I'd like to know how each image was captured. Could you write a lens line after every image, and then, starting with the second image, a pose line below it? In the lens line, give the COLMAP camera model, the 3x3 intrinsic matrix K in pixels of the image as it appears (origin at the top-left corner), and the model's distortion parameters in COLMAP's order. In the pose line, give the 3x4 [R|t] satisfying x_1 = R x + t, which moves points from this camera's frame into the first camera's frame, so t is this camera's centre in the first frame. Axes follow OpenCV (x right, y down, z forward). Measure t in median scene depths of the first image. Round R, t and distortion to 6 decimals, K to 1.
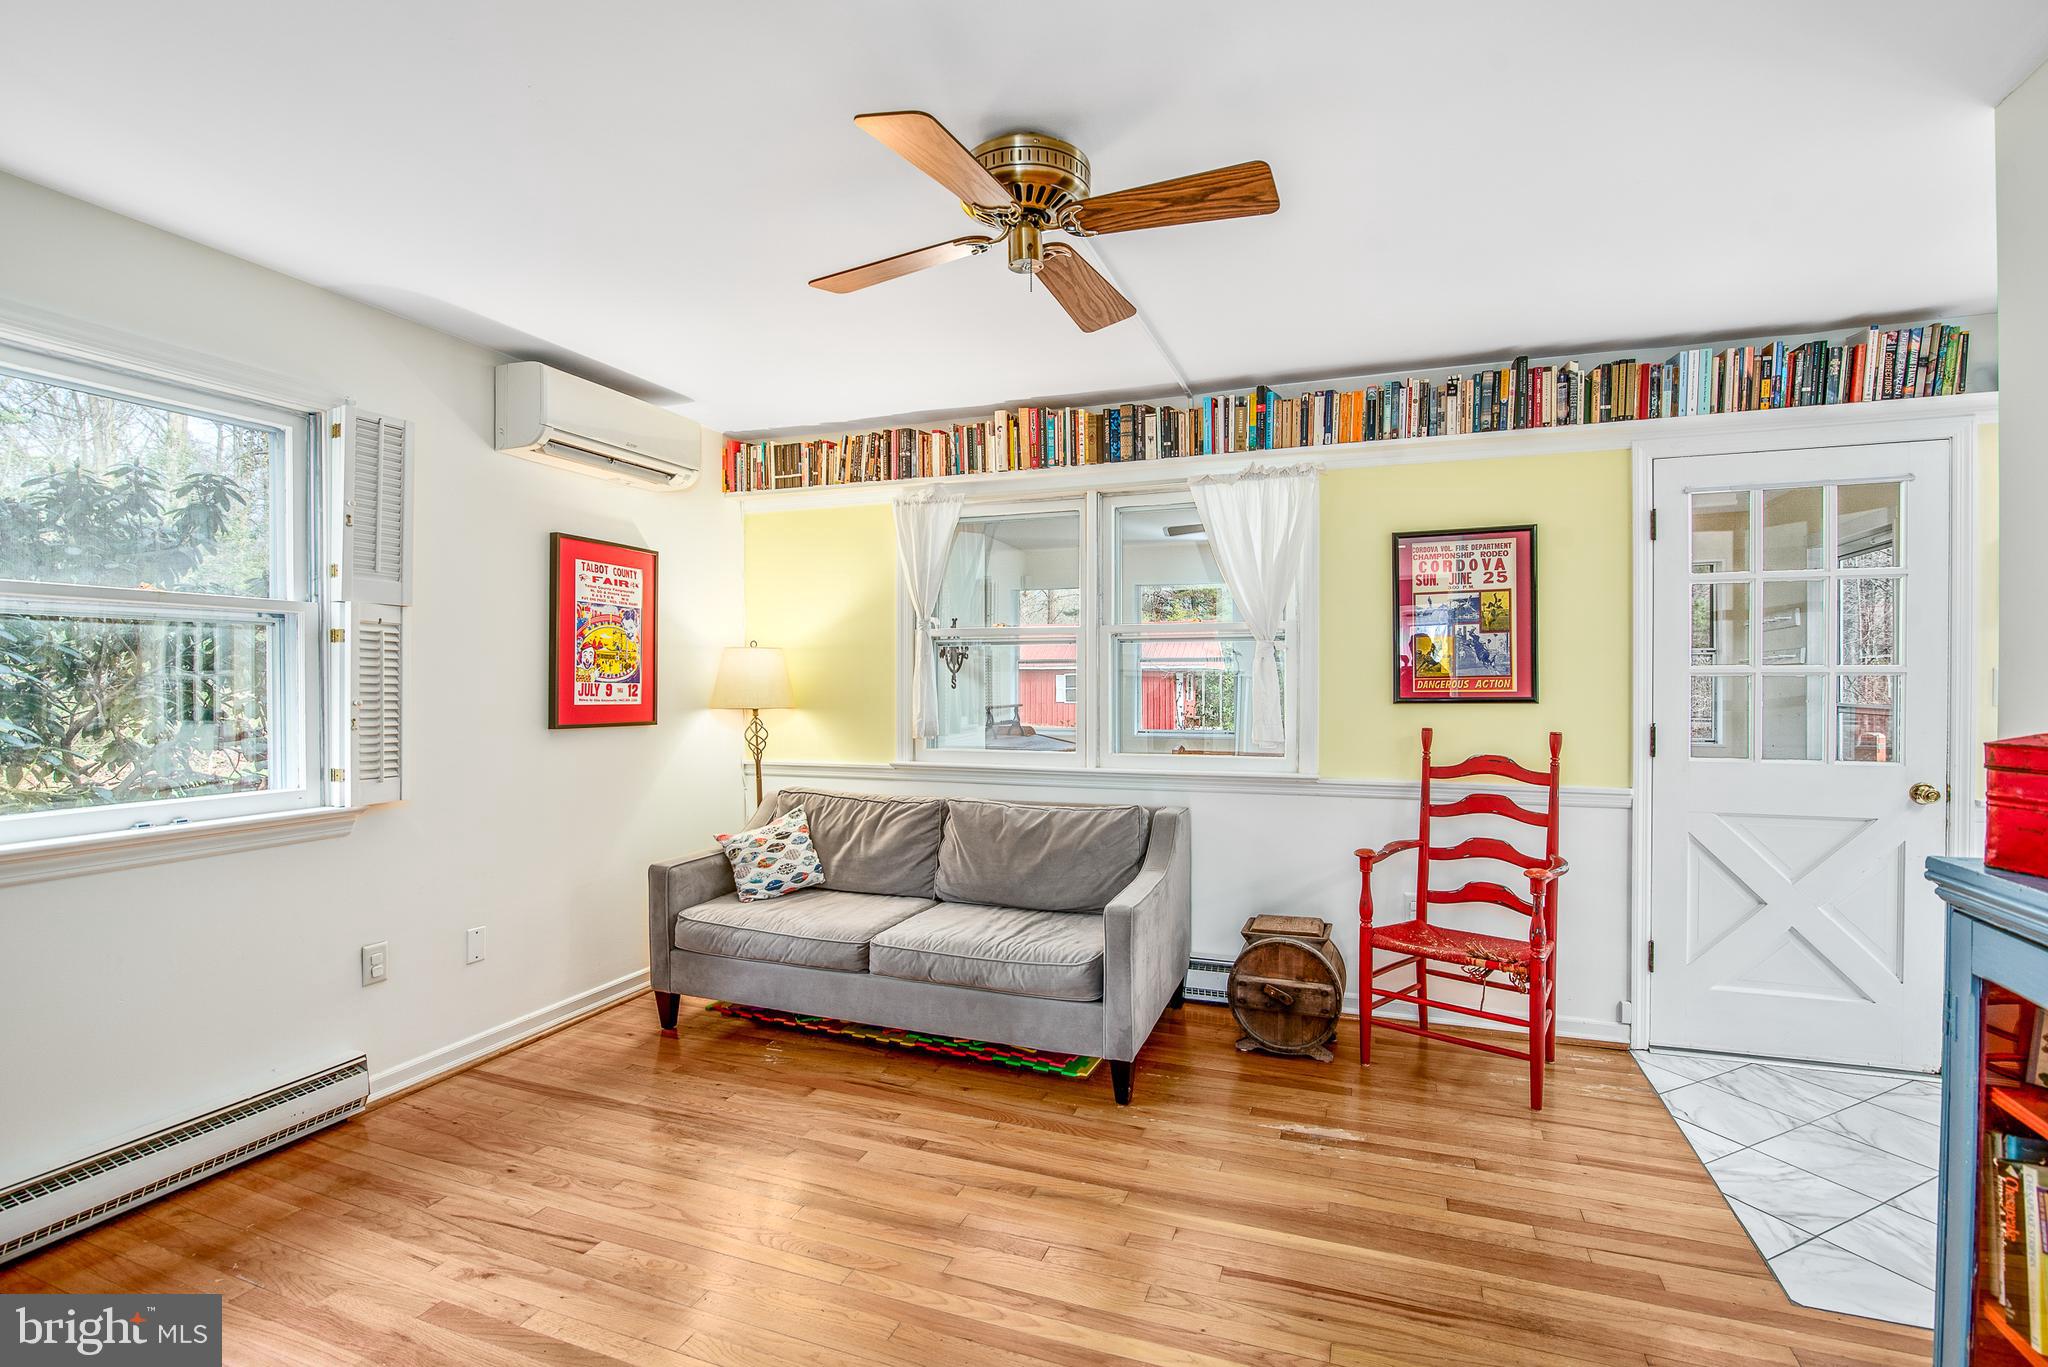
lens RADIAL K [[943.2, 0, 1026.2], [0, 943.2, 684.6], [0, 0, 1]] dist [-0.016169, -0.000376]
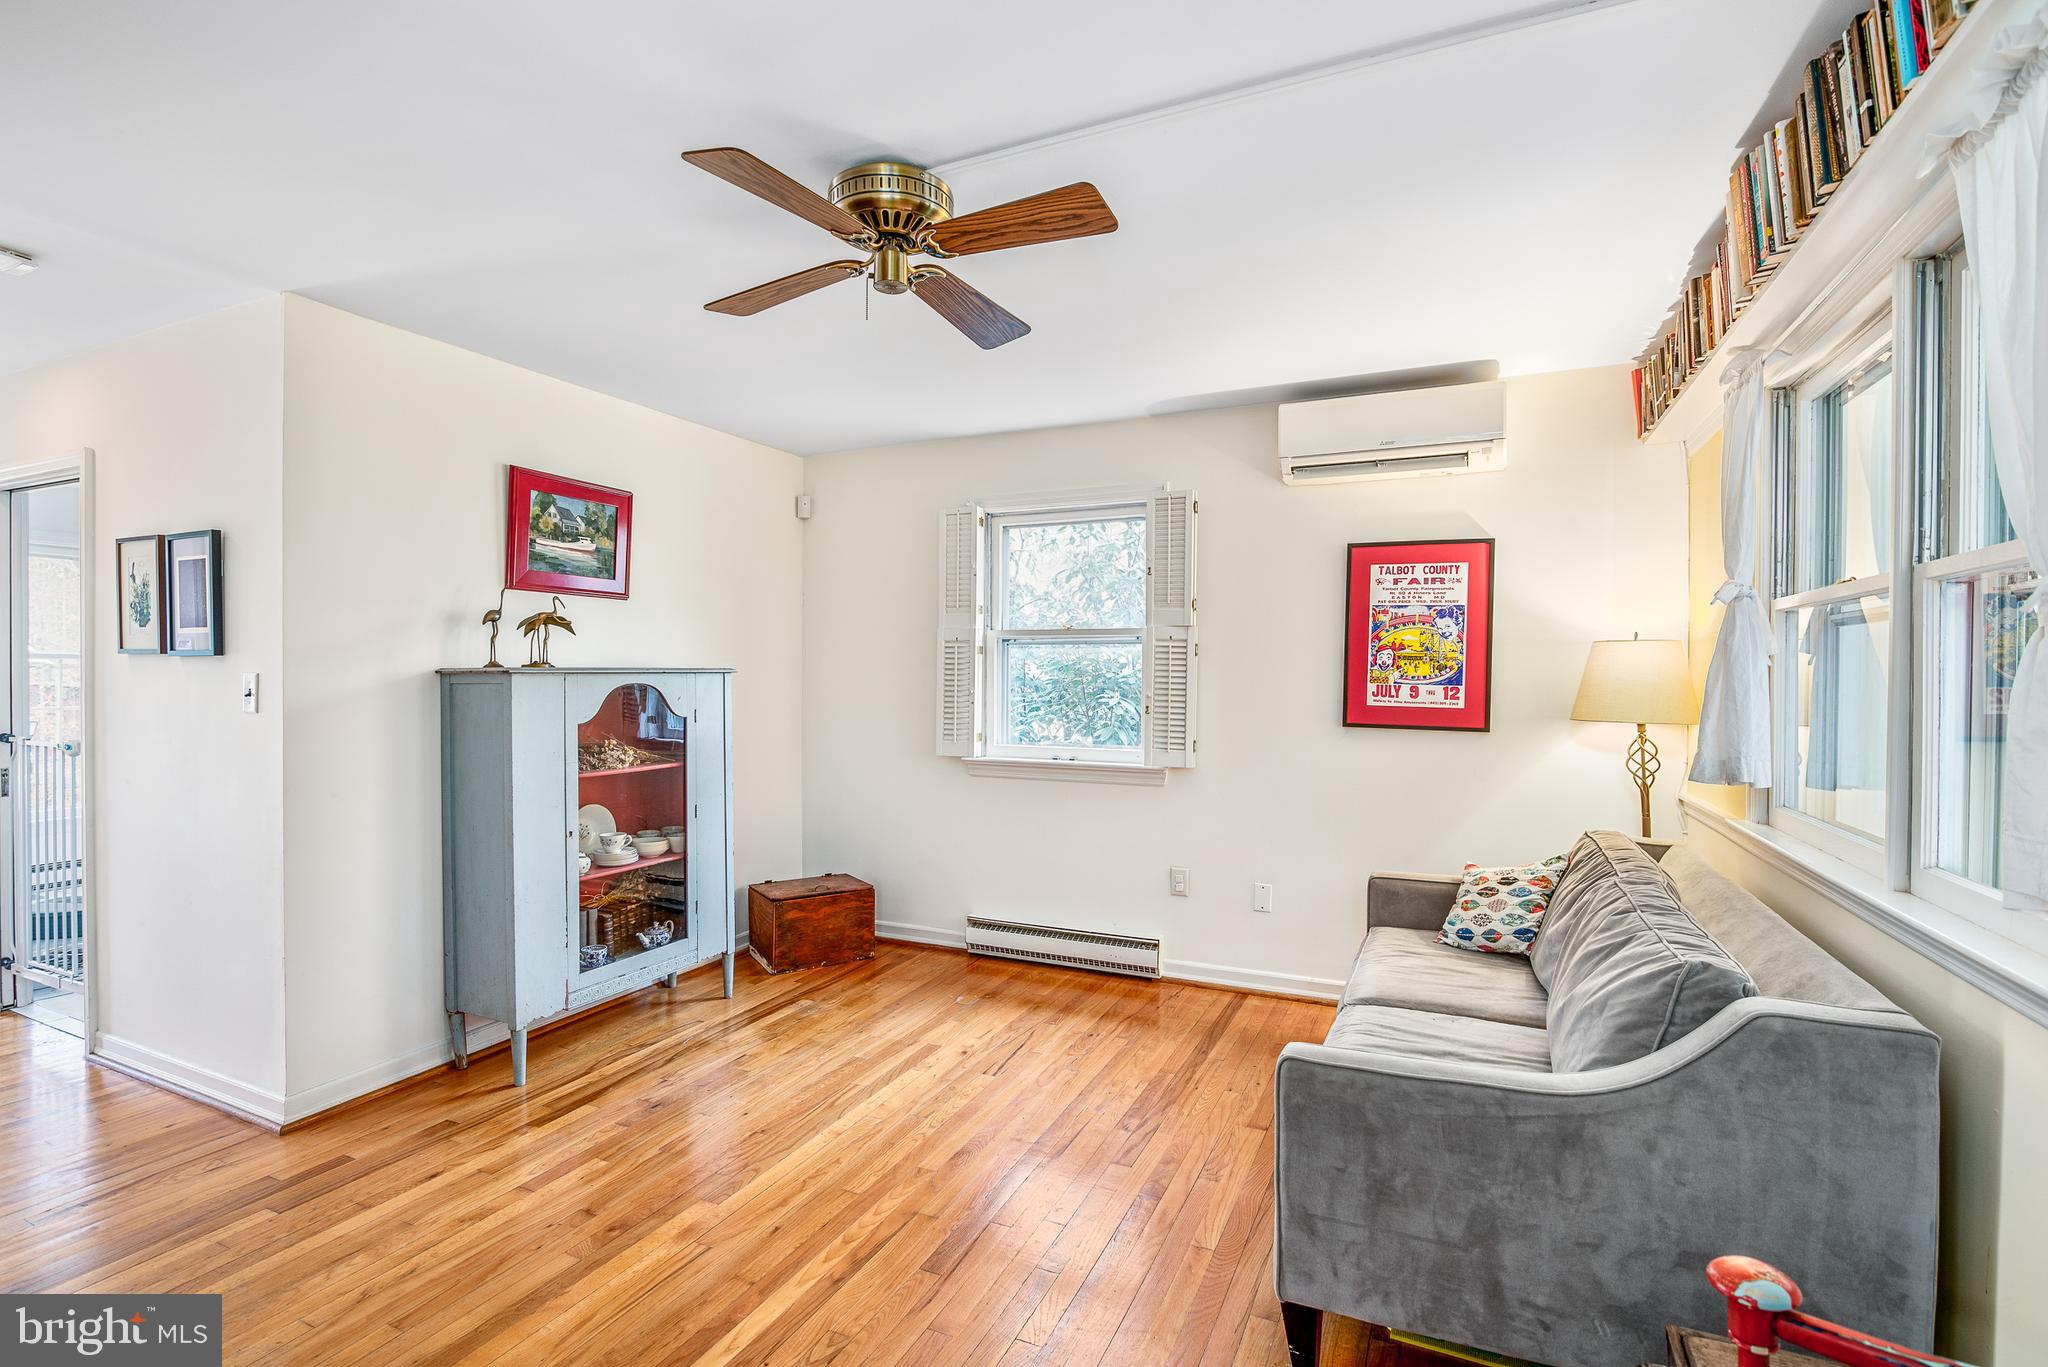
lens RADIAL K [[943.2, 0, 1027.7], [0, 943.2, 679.2], [0, 0, 1]] dist [-0.016169, -0.000376]
pose [[-0.063276, 0.001522, -0.997995, 0.572338], [-0.012764, 0.999916, 0.002334, -0.004842], [0.997914, 0.012886, -0.063251, 0.675673]]
